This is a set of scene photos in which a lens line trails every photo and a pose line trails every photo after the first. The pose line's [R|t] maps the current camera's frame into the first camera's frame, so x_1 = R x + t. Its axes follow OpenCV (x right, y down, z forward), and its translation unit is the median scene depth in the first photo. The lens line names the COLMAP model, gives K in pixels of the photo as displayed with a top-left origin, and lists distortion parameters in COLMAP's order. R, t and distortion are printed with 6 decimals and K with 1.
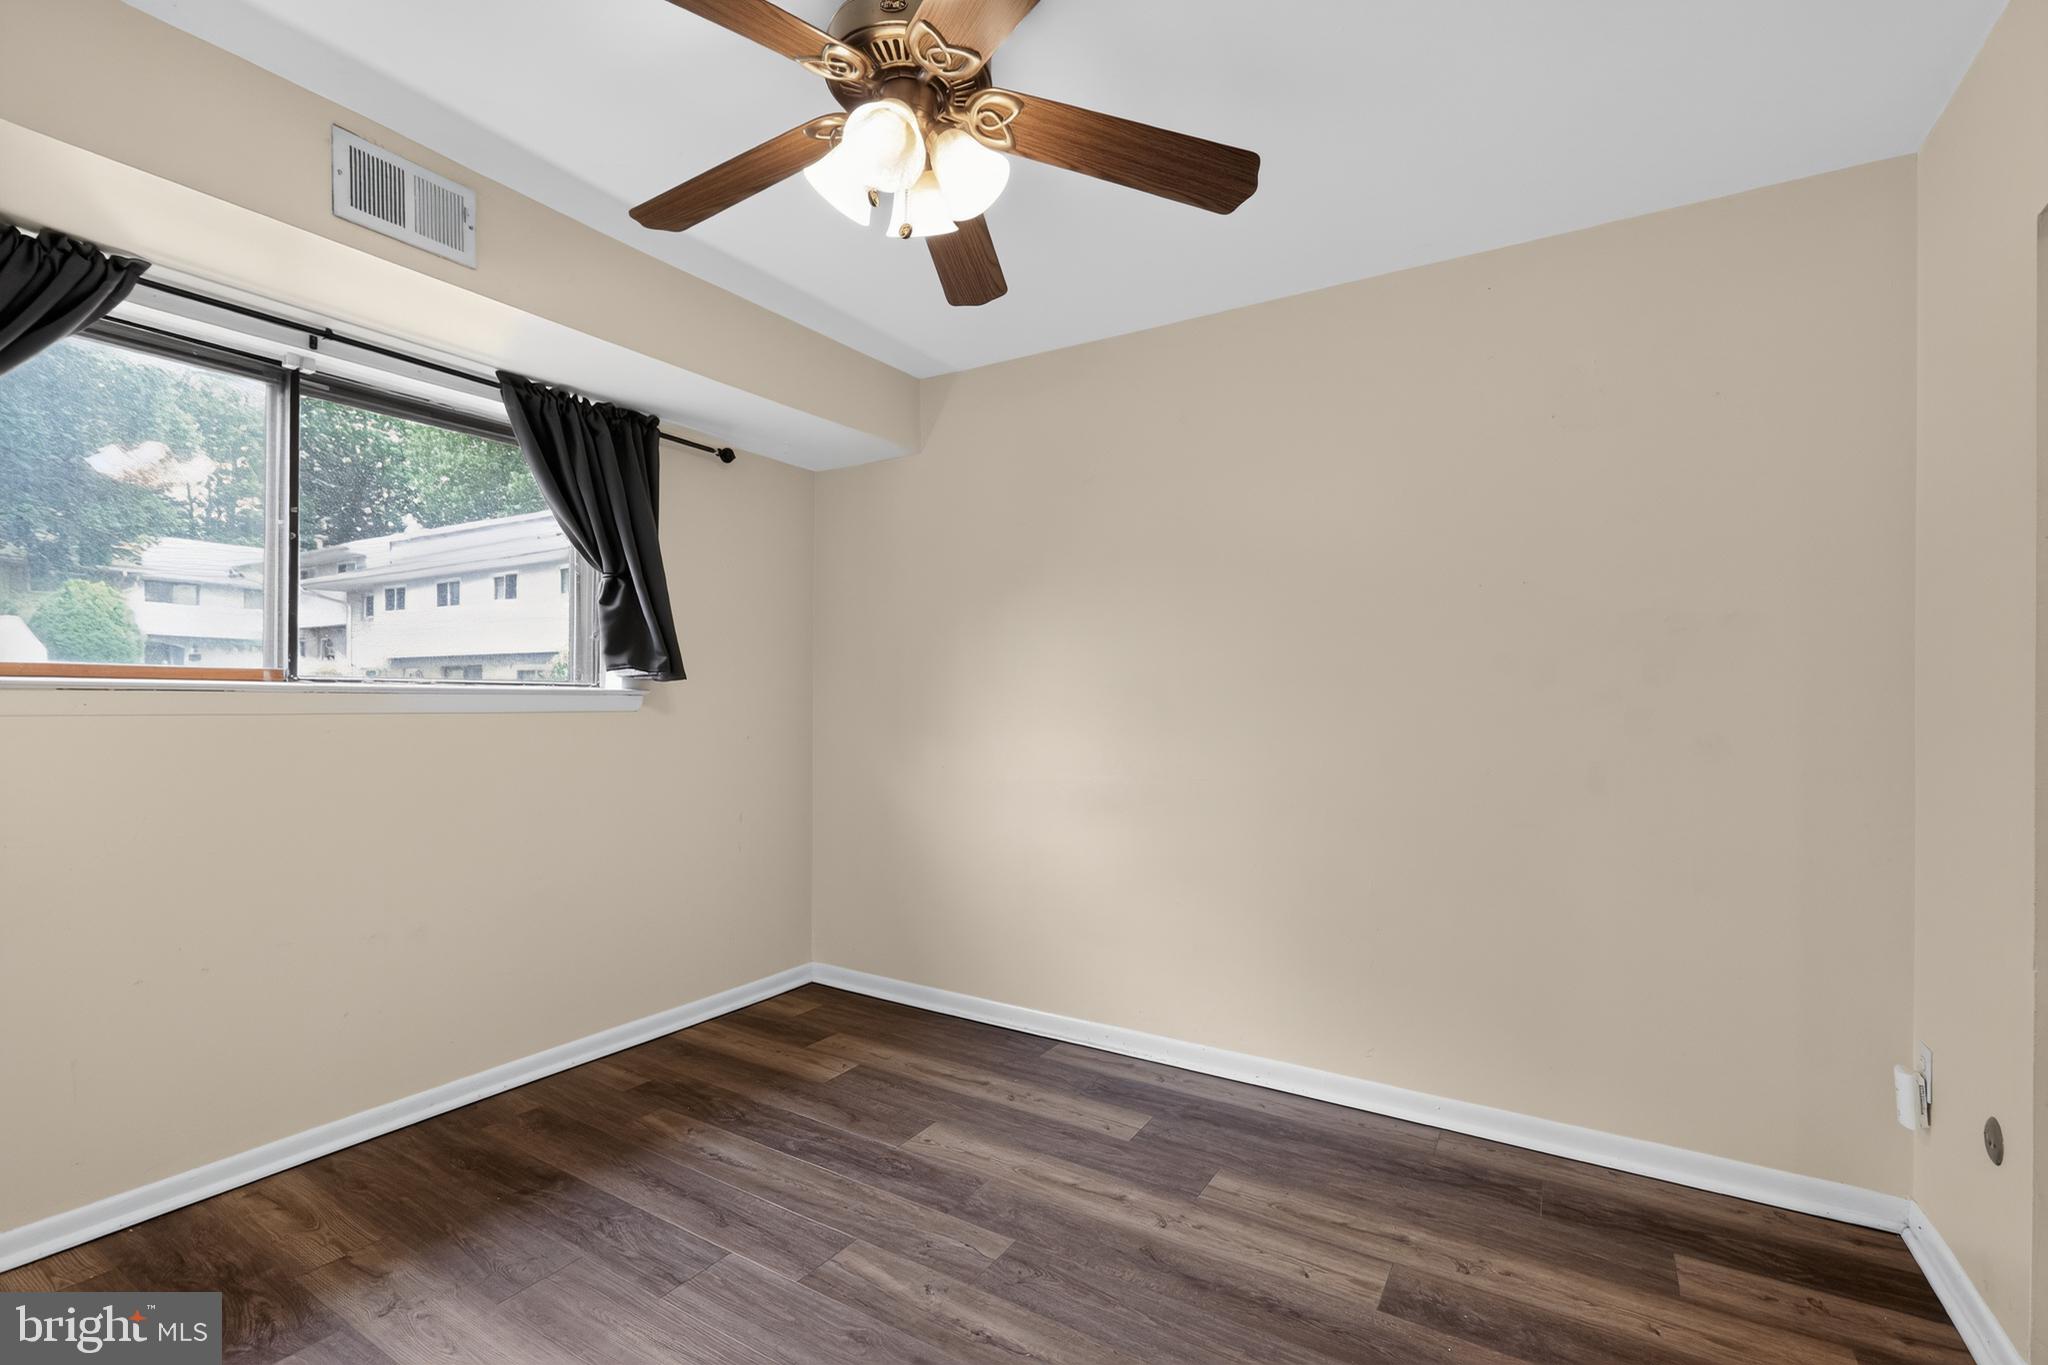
lens RADIAL K [[912.6, 0, 1024.2], [0, 912.6, 703.0], [0, 0, 1]] dist [-0.003245, 0.002988]
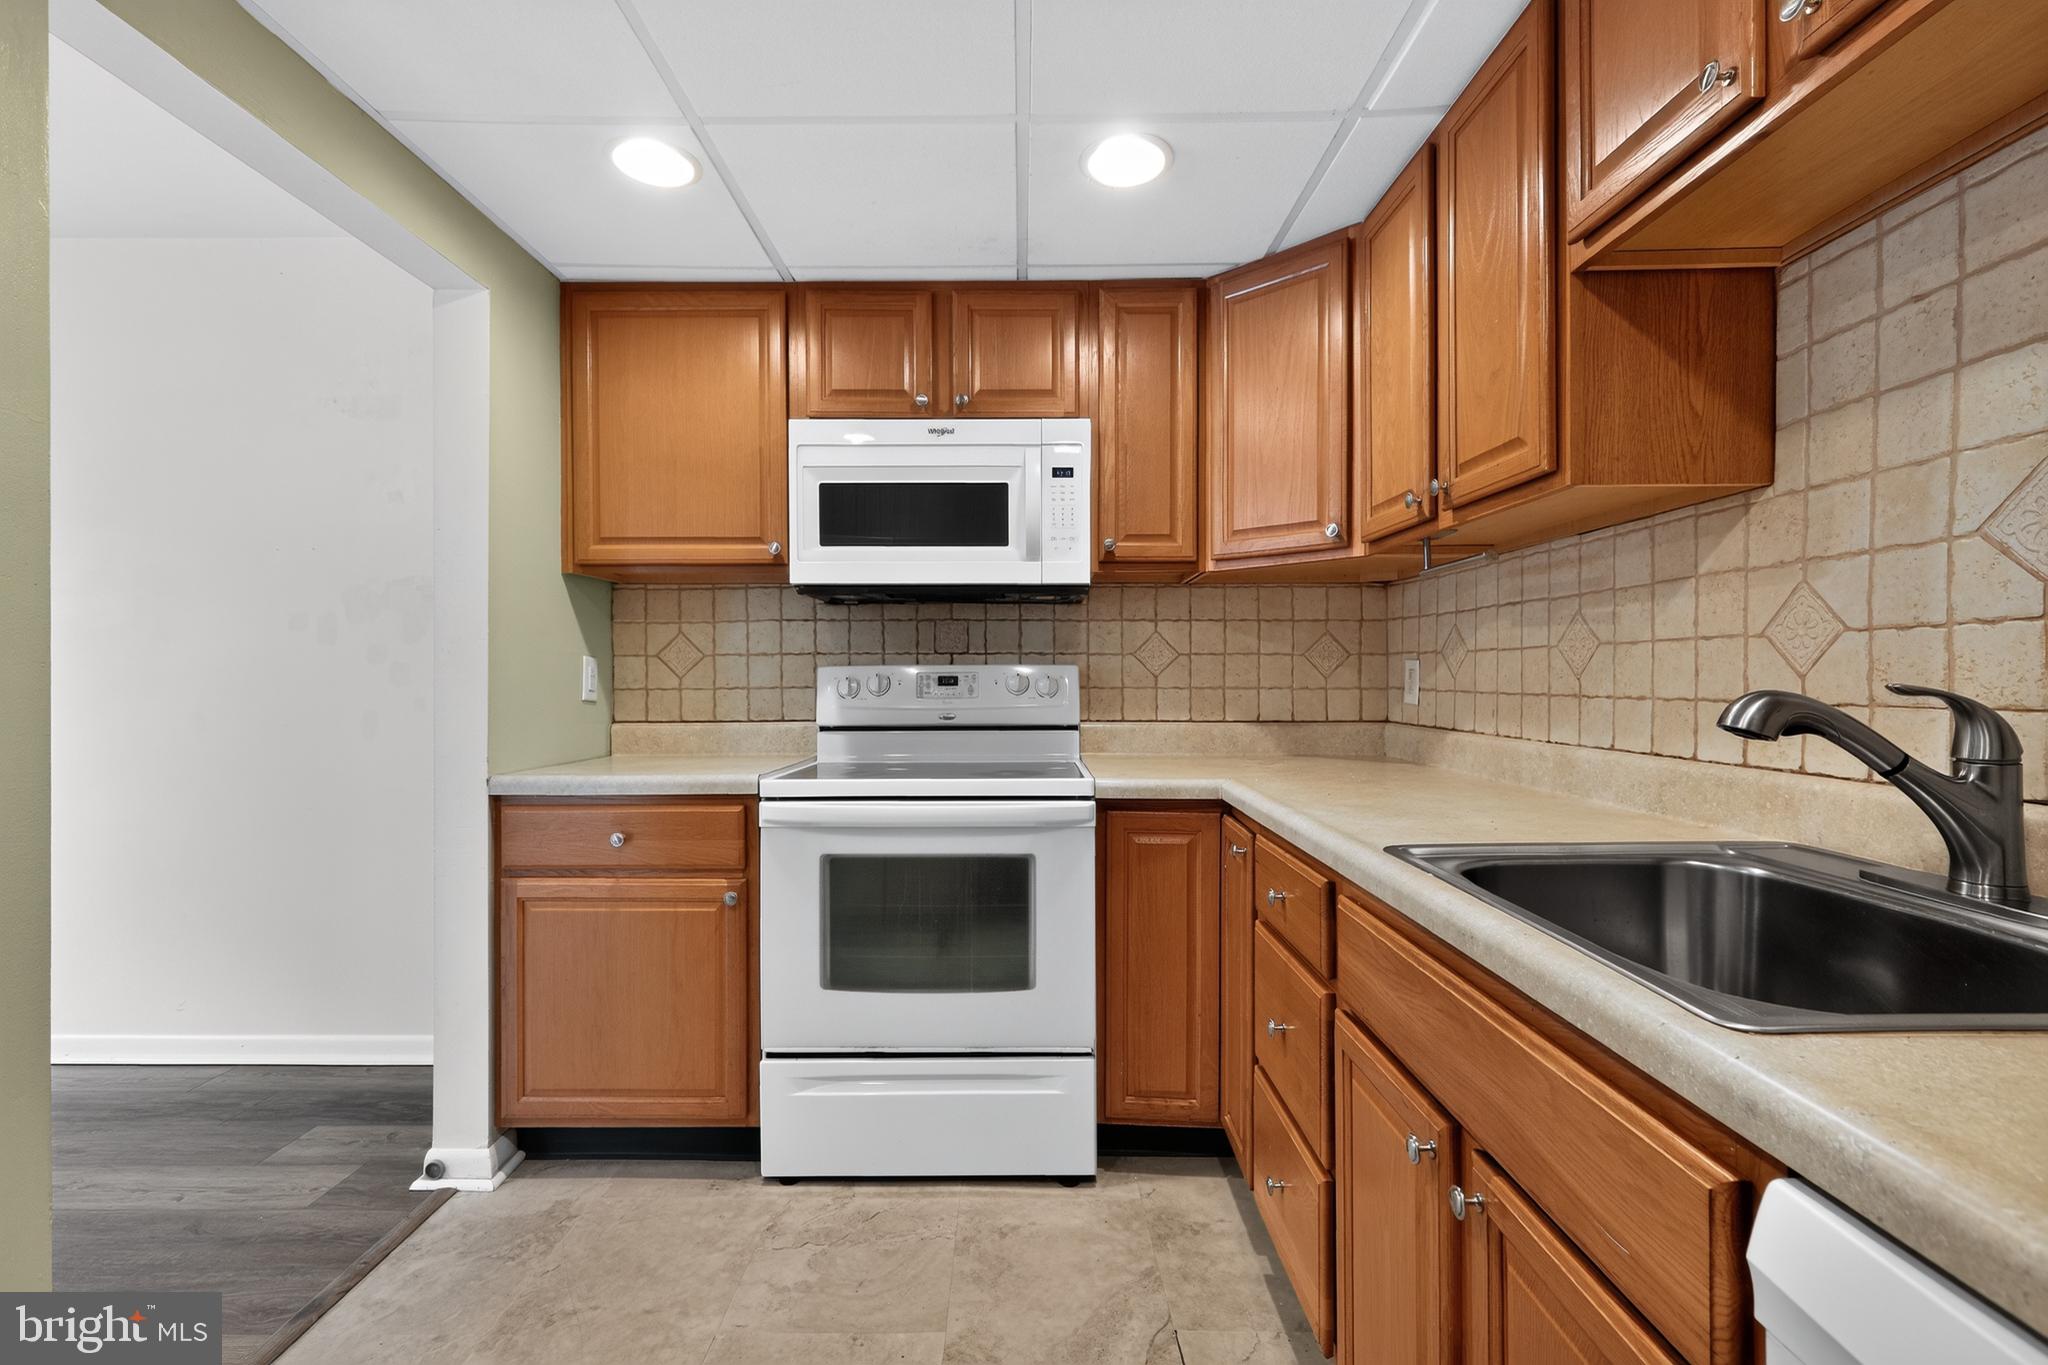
lens RADIAL K [[912.6, 0, 1022.3], [0, 912.6, 684.1], [0, 0, 1]] dist [-0.003245, 0.002988]
pose [[0.855512, -0.011504, 0.517656, 0.924781], [0.015670, 0.999870, -0.003677, 0.054314], [-0.517546, 0.011258, 0.855581, -0.501444]]
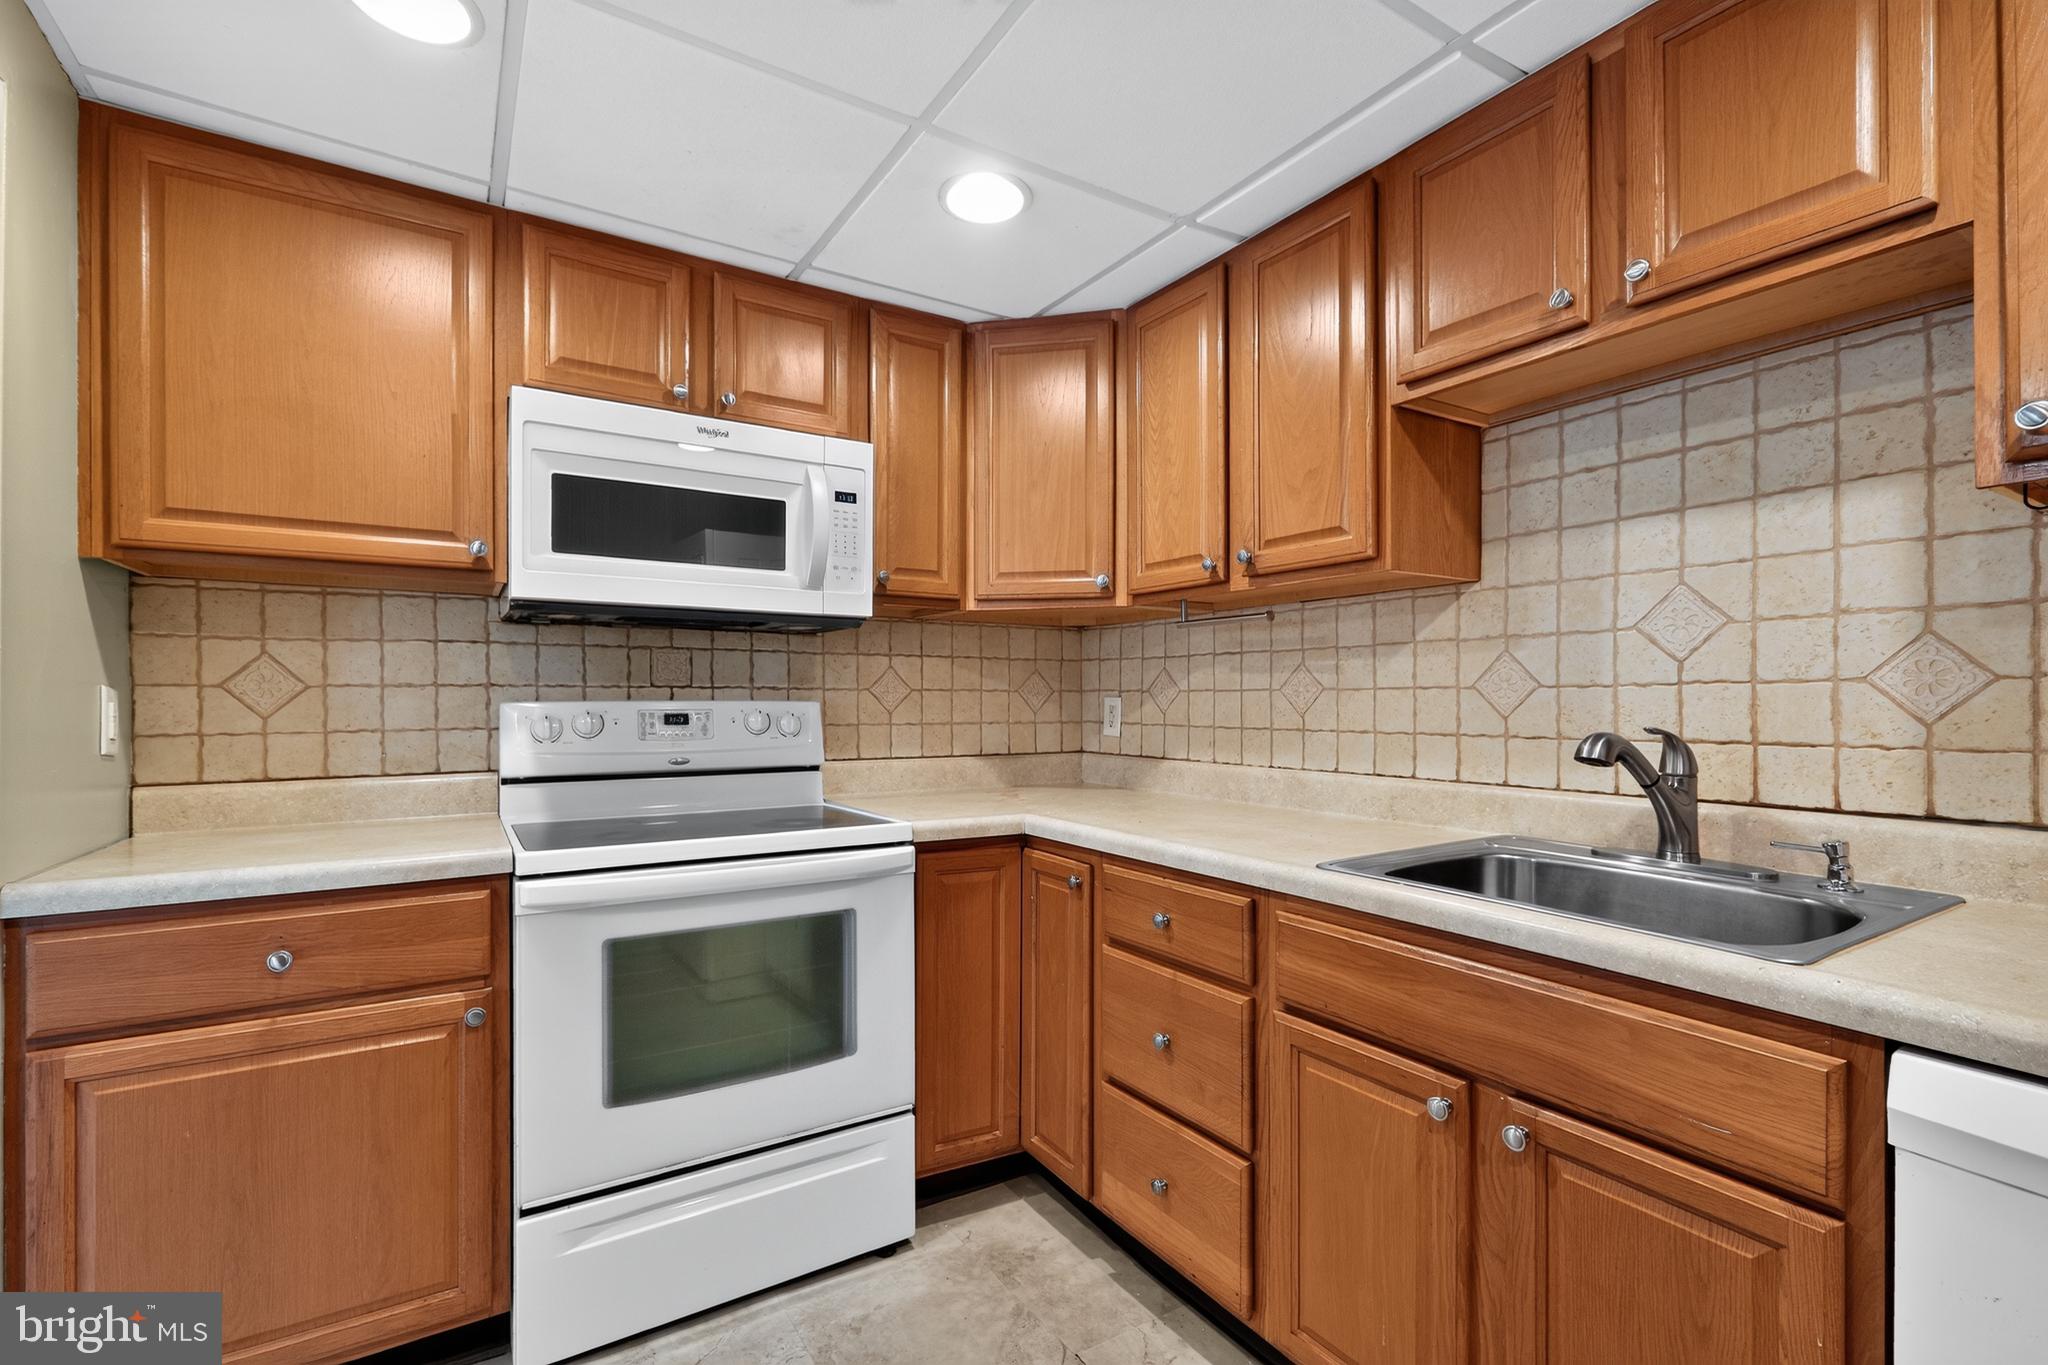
lens RADIAL K [[912.6, 0, 1025.2], [0, 912.6, 703.7], [0, 0, 1]] dist [-0.003245, 0.002988]
pose [[0.441052, -0.007798, 0.897448, 0.679569], [0.018263, 0.999833, -0.000288, 0.031435], [-0.897296, 0.016517, 0.441121, -0.193401]]
